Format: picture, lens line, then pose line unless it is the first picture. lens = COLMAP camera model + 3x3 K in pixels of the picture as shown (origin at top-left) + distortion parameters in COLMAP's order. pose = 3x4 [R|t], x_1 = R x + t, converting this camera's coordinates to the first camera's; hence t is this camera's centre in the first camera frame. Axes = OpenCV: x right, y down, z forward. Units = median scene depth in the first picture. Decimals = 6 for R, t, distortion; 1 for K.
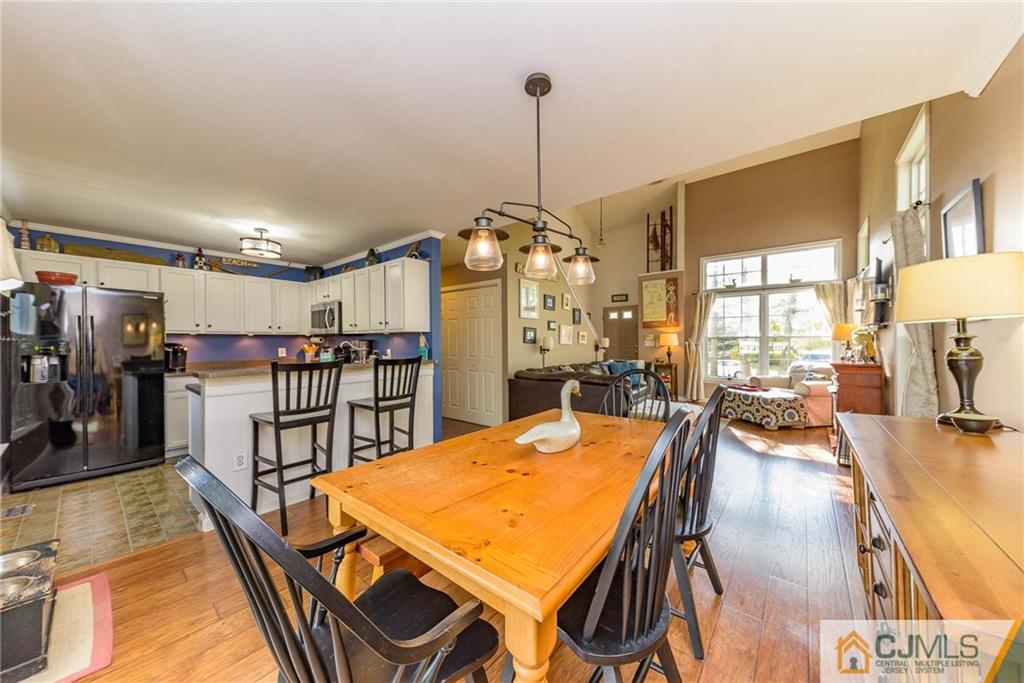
lens RADIAL K [[350.8, 0, 515.3], [0, 350.8, 343.9], [0, 0, 1]] dist [-0.002437, -0.001495]
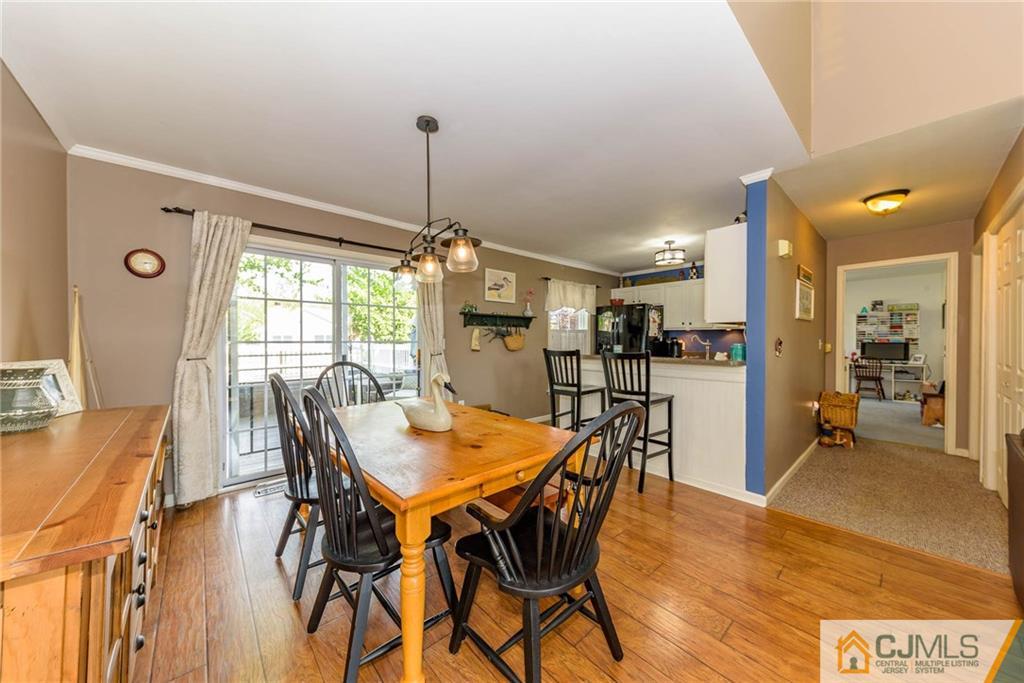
lens RADIAL K [[350.8, 0, 517.0], [0, 350.8, 355.3], [0, 0, 1]] dist [-0.002437, -0.001495]
pose [[-0.147535, 0.051617, -0.987709, 0.473831], [-0.001134, 0.998628, 0.052357, -0.002119], [0.989056, 0.008845, -0.147274, 0.572793]]
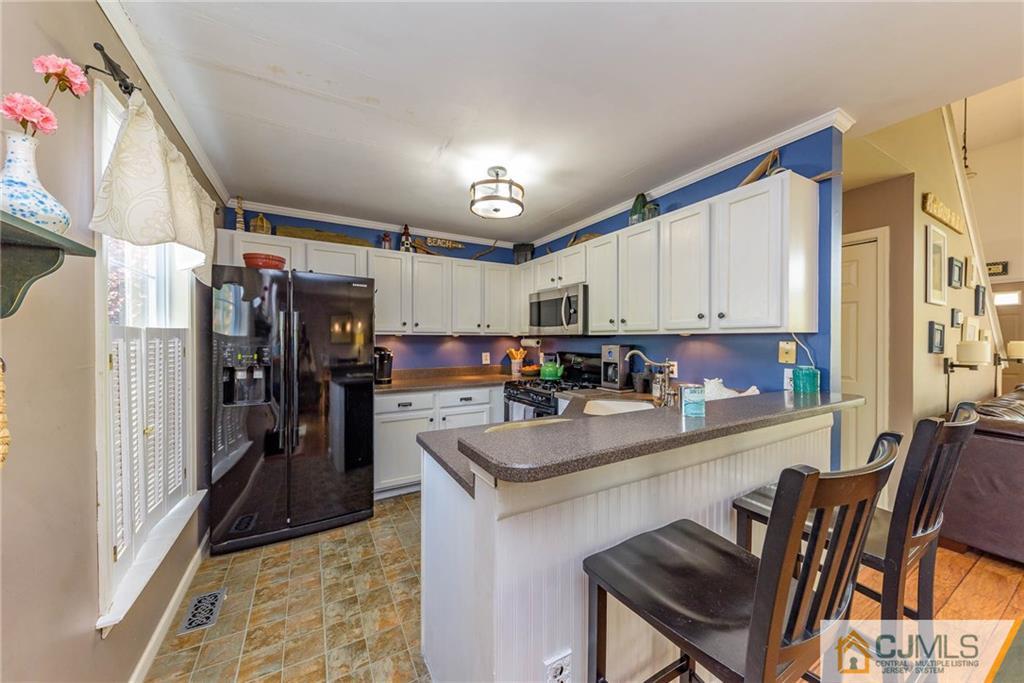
lens RADIAL K [[350.8, 0, 513.3], [0, 350.8, 343.7], [0, 0, 1]] dist [-0.002437, -0.001495]
pose [[0.931130, 0.010540, -0.364535, -0.399875], [-0.008513, 0.999938, 0.007168, -0.016645], [0.364588, -0.003571, 0.931162, 0.365902]]
